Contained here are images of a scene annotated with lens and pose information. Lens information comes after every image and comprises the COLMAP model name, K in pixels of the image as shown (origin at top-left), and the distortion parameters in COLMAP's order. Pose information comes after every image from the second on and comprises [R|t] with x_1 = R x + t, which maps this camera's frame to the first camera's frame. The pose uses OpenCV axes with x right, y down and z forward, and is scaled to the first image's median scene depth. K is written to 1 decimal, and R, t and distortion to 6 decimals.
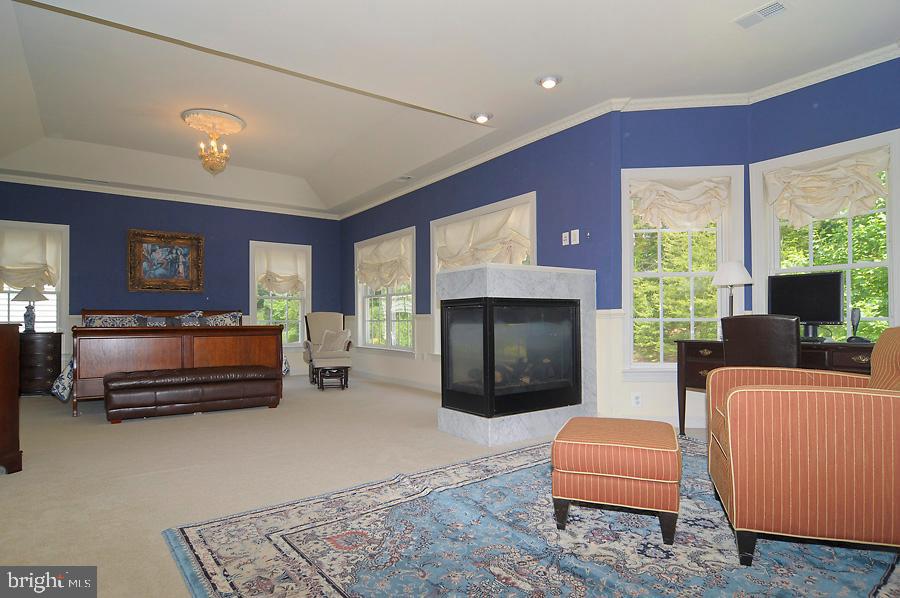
lens RADIAL K [[511.2, 0, 450.1], [0, 511.2, 312.9], [0, 0, 1]] dist [-0.006079, -0.002719]
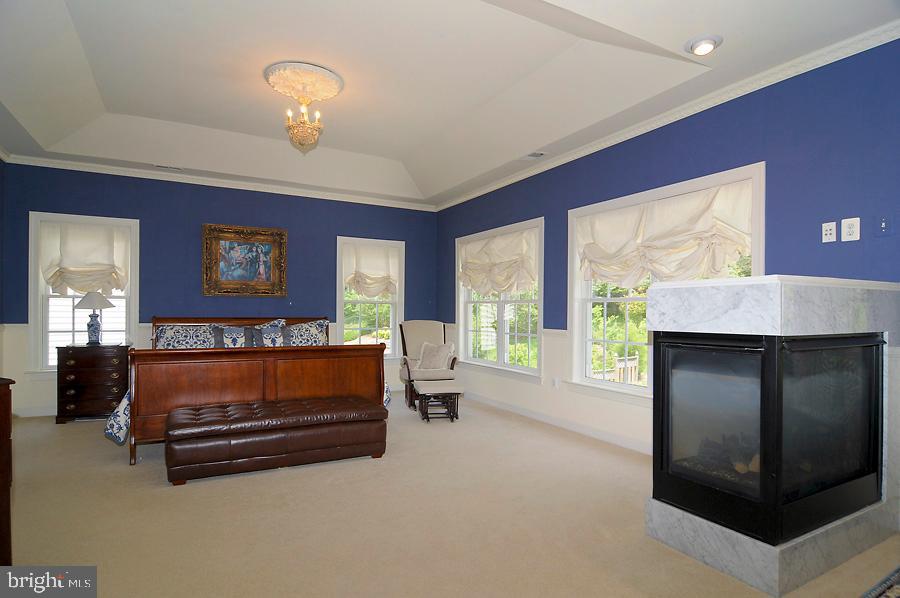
lens RADIAL K [[489.6, 0, 448.8], [0, 489.6, 311.1], [0, 0, 1]] dist [-0.003432, -0.000614]
pose [[0.993206, 0.012271, -0.115718, -0.132681], [-0.010477, 0.999815, 0.016100, -0.037133], [0.115894, -0.014779, 0.993152, 0.243534]]
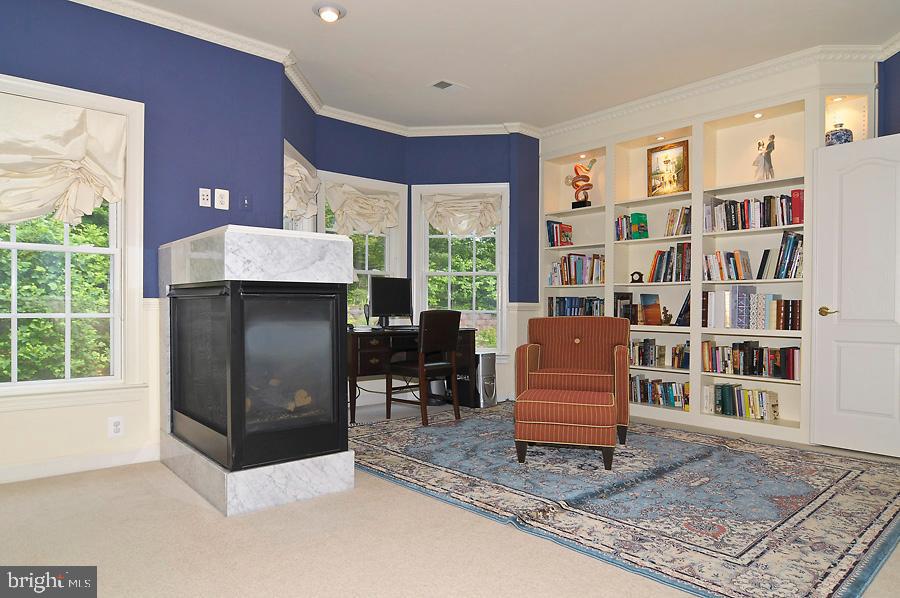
lens RADIAL K [[572.1, 0, 452.0], [0, 572.1, 311.8], [0, 0, 1]] dist [-0.006224, -0.002877]
pose [[-0.102281, -0.005210, 0.994742, -0.436026], [-0.020174, 0.999791, 0.003162, 0.001908], [-0.994551, -0.019745, -0.102365, 0.548321]]
